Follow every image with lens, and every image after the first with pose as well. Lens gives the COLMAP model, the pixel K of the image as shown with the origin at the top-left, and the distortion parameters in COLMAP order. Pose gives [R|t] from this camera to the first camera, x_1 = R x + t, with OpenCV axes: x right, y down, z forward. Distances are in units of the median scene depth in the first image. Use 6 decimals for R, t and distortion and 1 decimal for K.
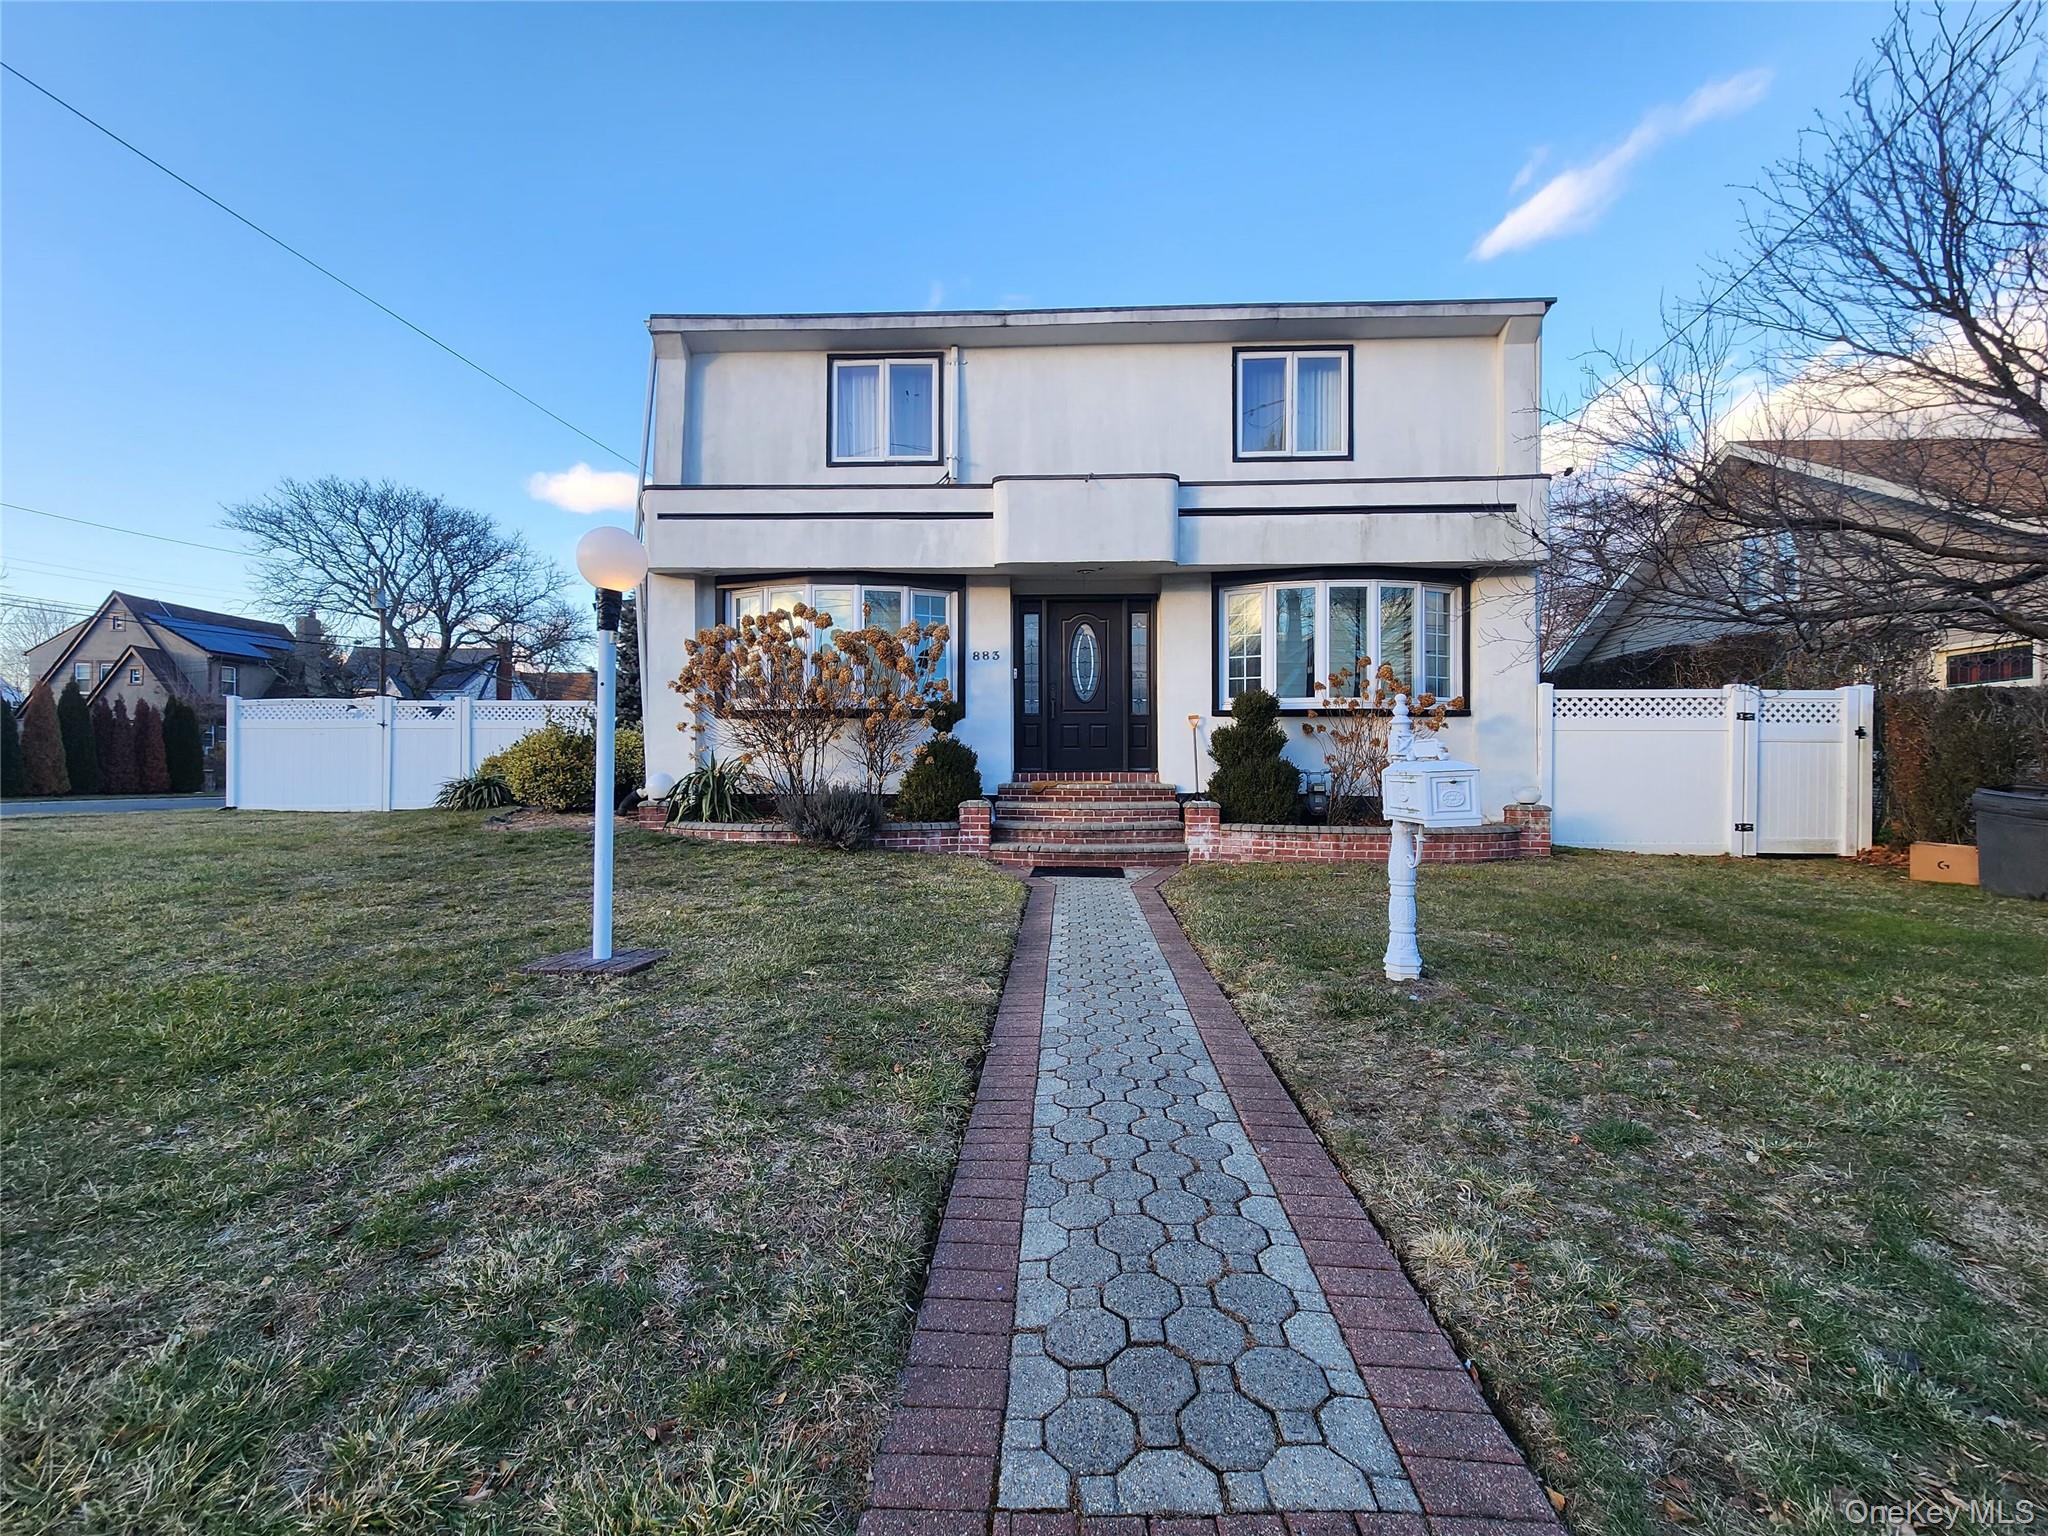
lens RADIAL K [[839.6, 0, 1036.1], [0, 839.6, 767.8], [0, 0, 1]] dist [0.009698, -0.000014]
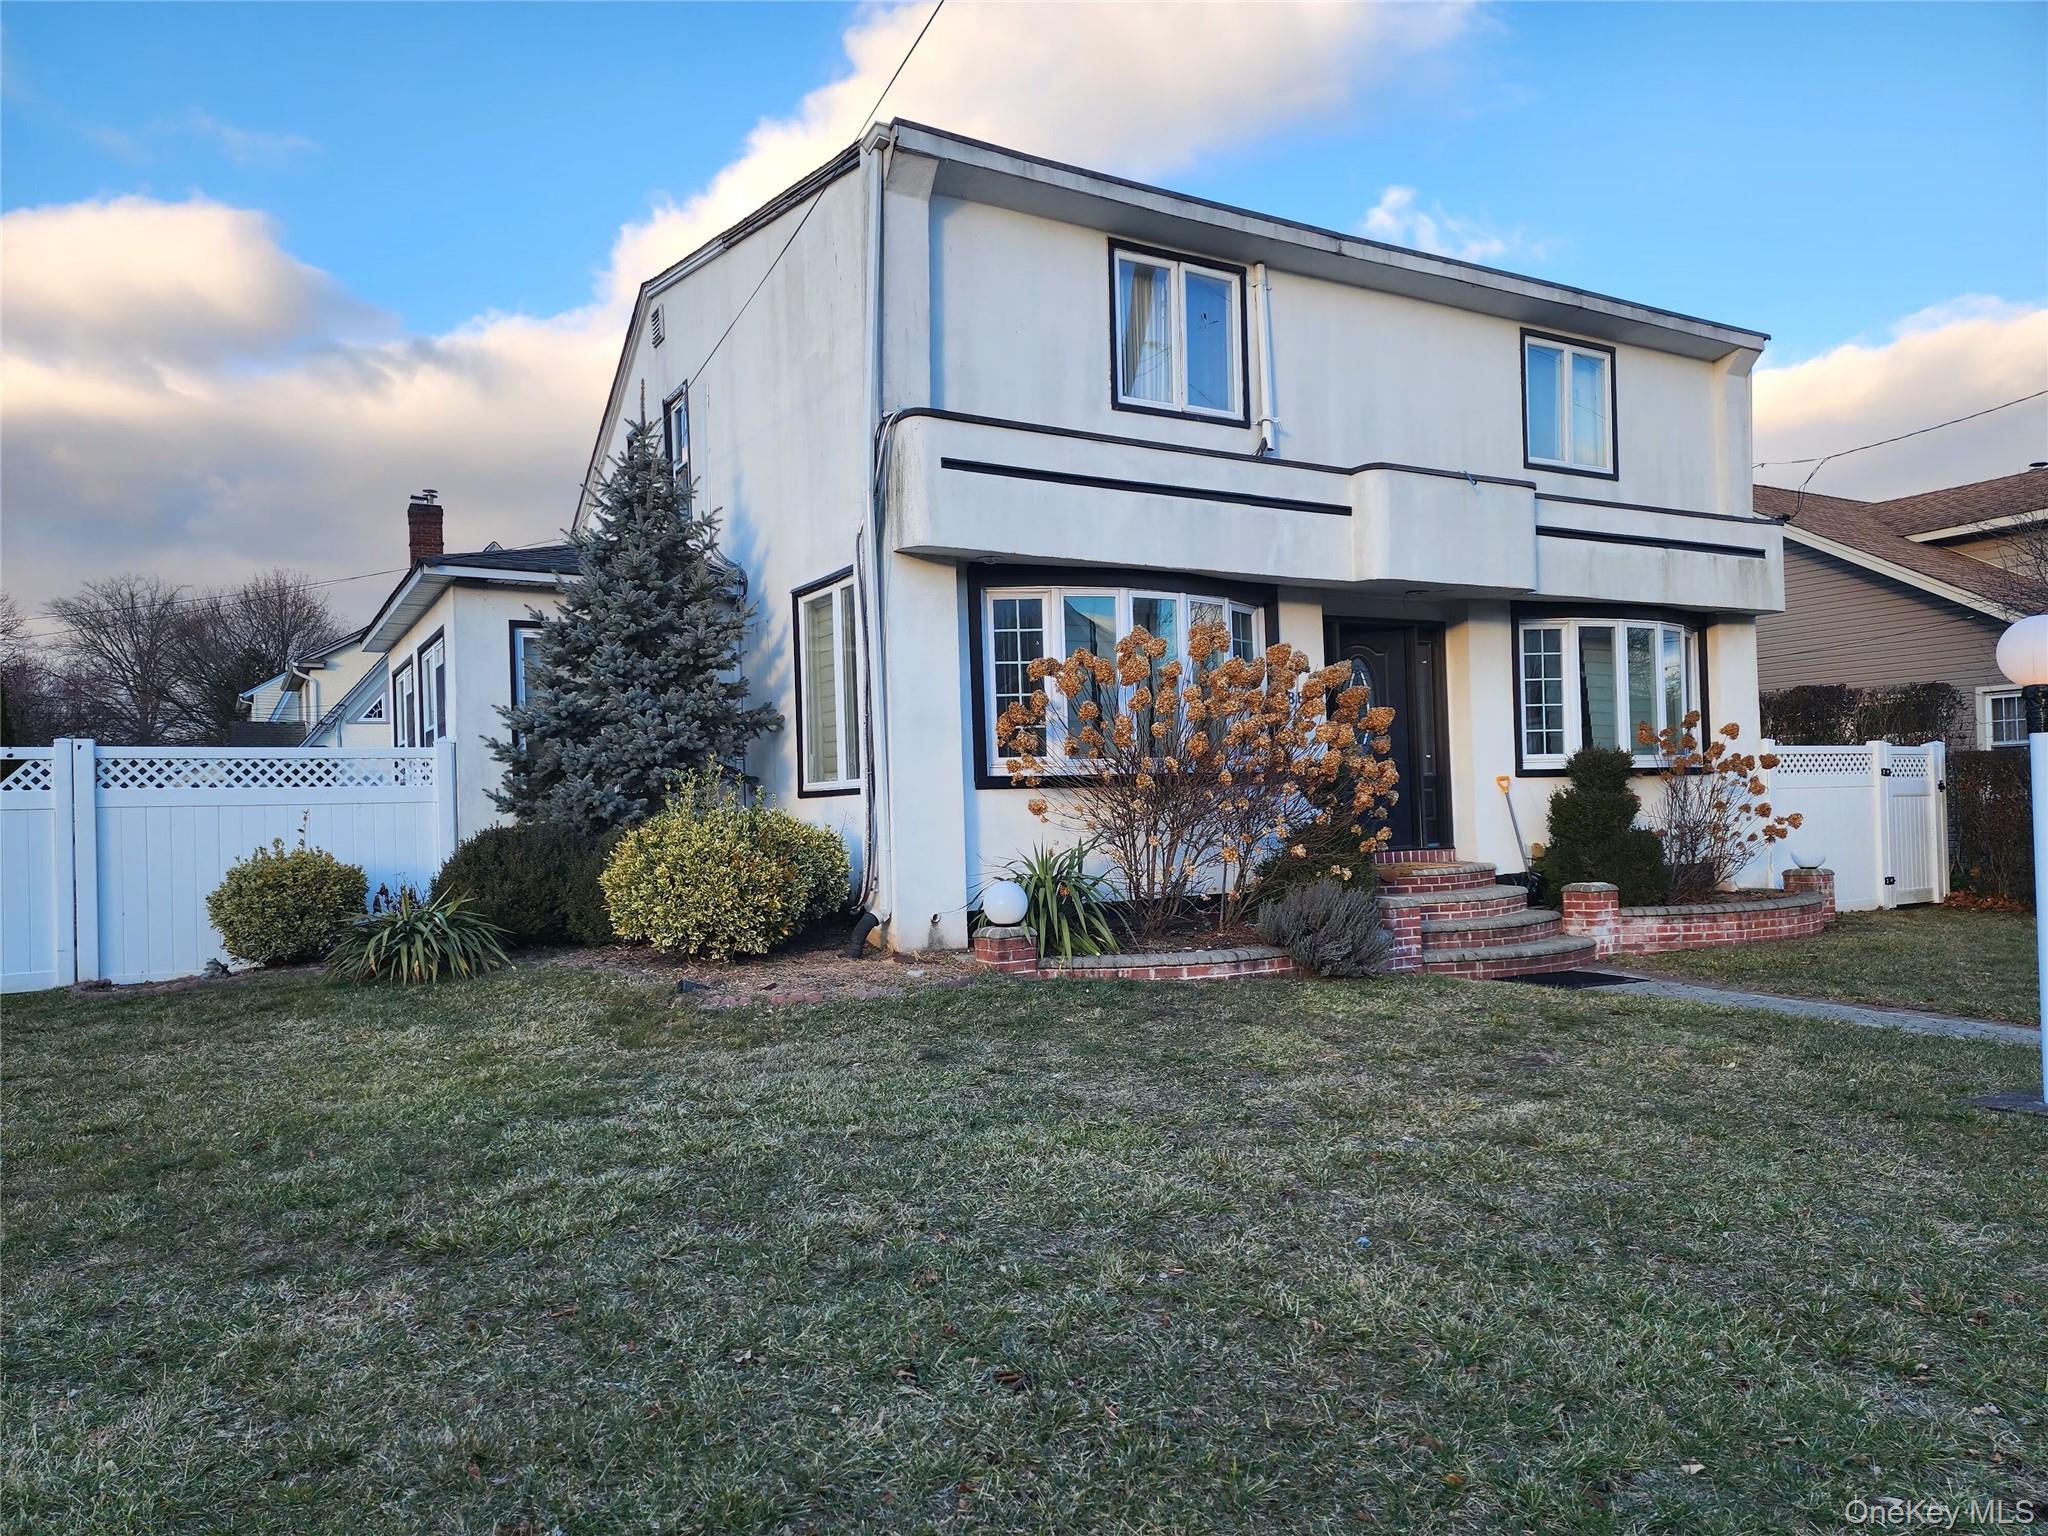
lens RADIAL K [[1356.3, 0, 1017.8], [0, 1356.3, 784.4], [0, 0, 1]] dist [0.115571, -0.118641]
pose [[0.842052, -0.015378, 0.539177, -0.926606], [0.027690, 0.999508, -0.014737, -0.048664], [-0.538685, 0.027339, 0.842063, 0.141630]]
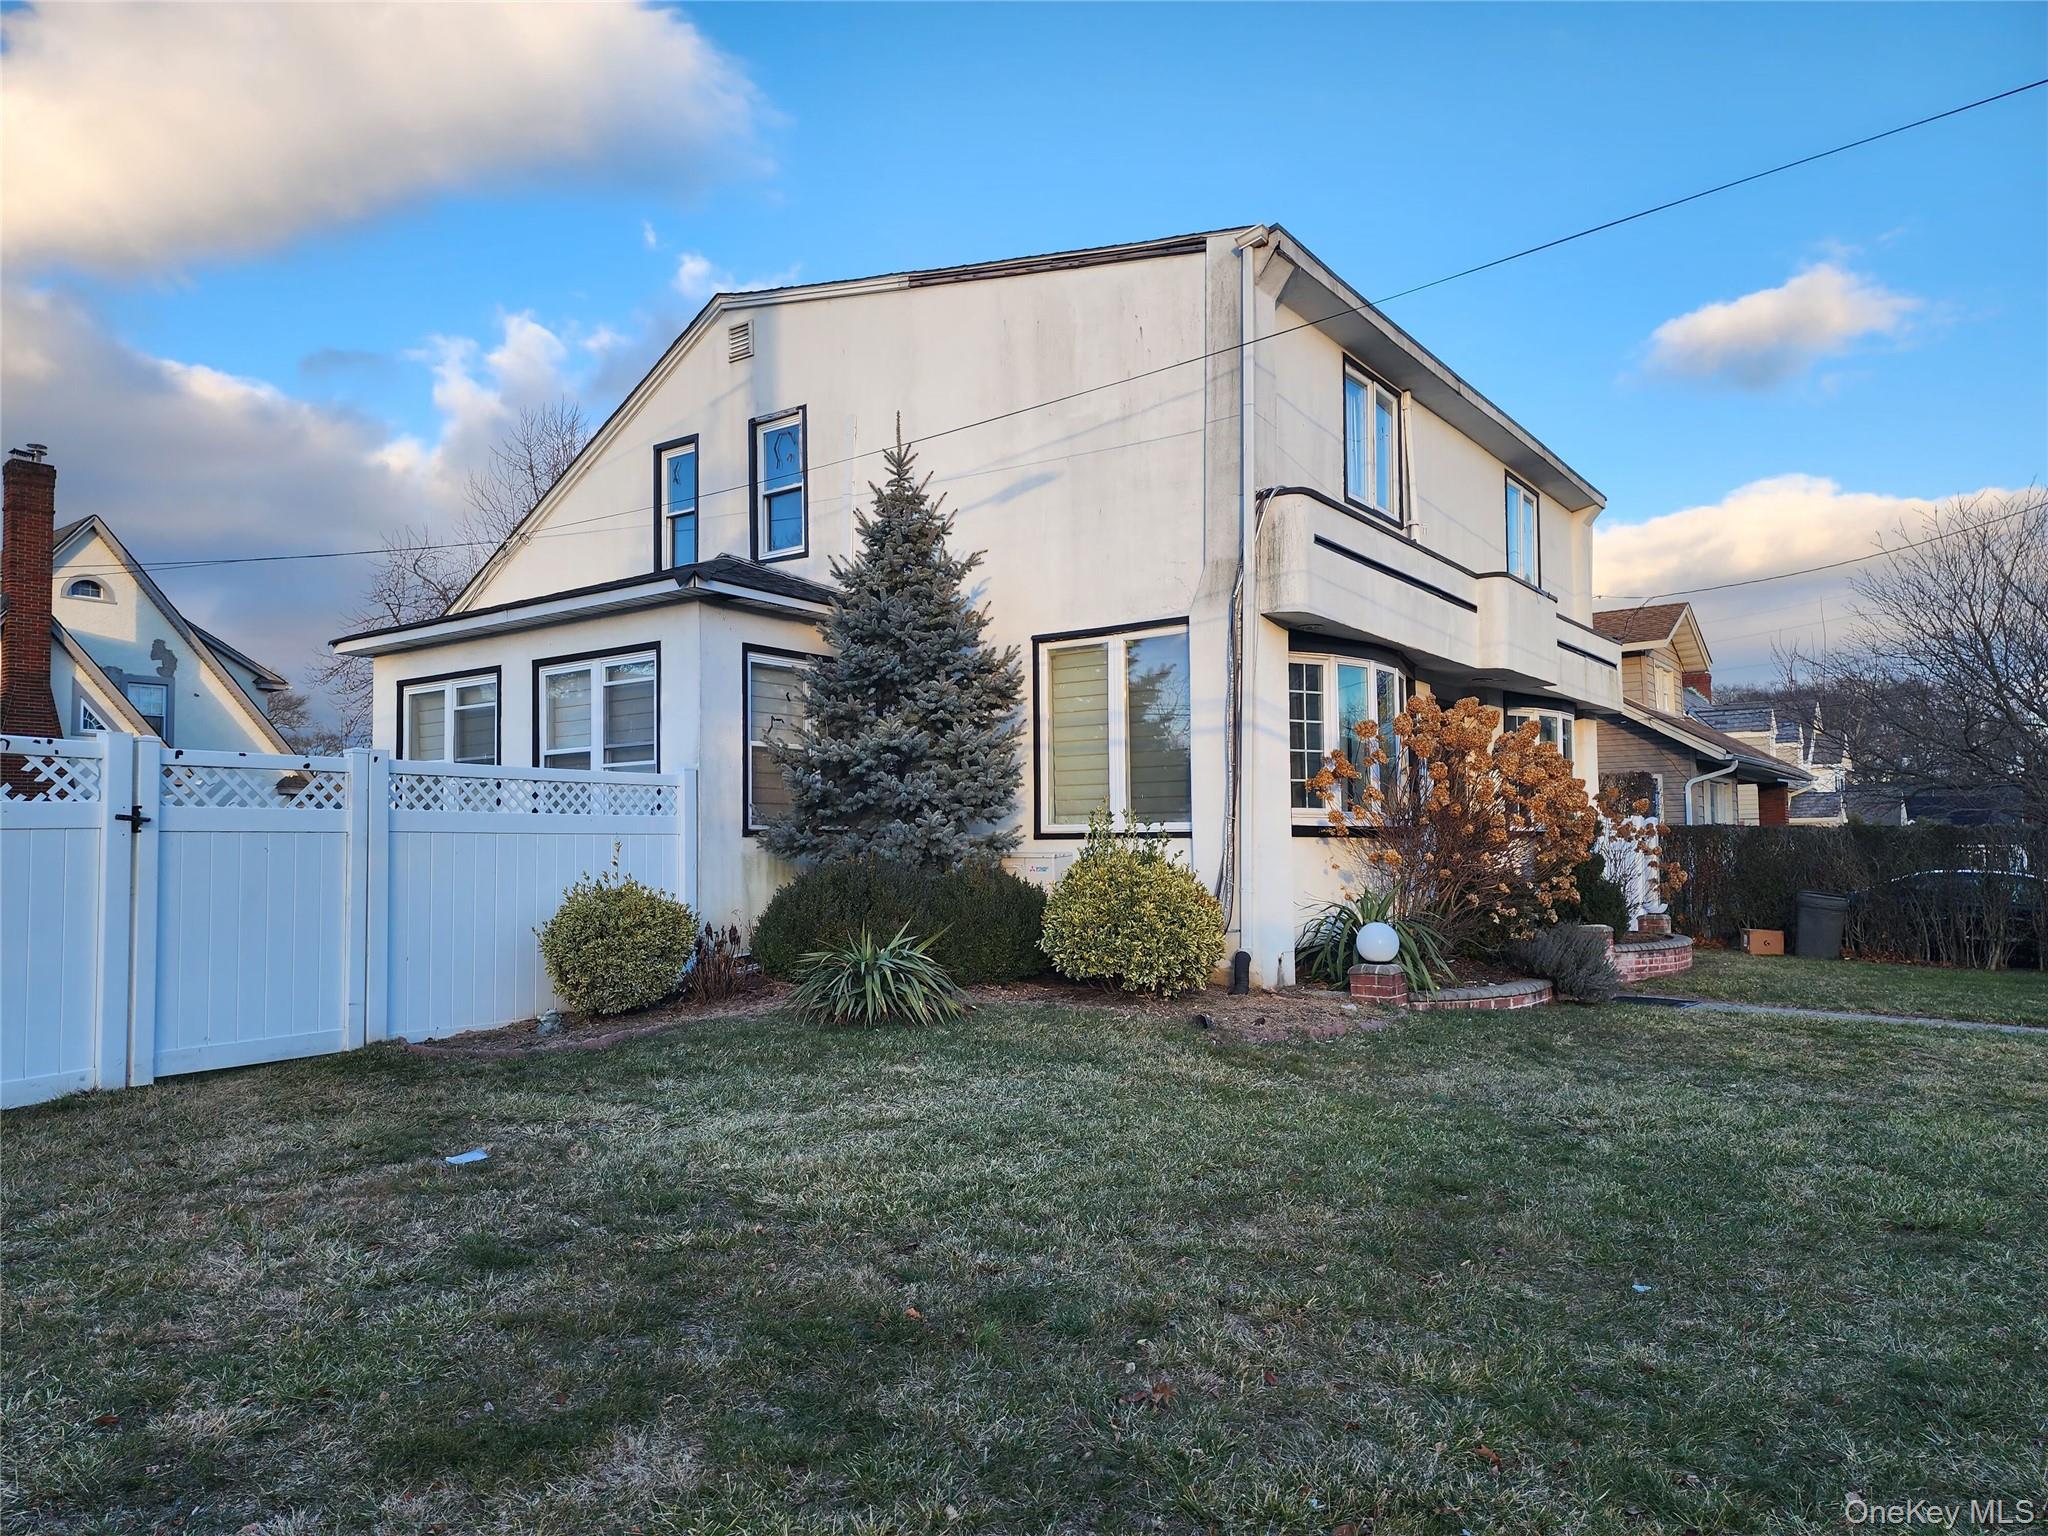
lens RADIAL K [[1356.3, 0, 1017.8], [0, 1356.3, 784.4], [0, 0, 1]] dist [0.115571, -0.118641]
pose [[0.559516, 0.033734, 0.828133, -1.457232], [0.004031, 0.999049, -0.043420, -0.056042], [-0.828810, 0.027632, 0.558847, 0.584043]]
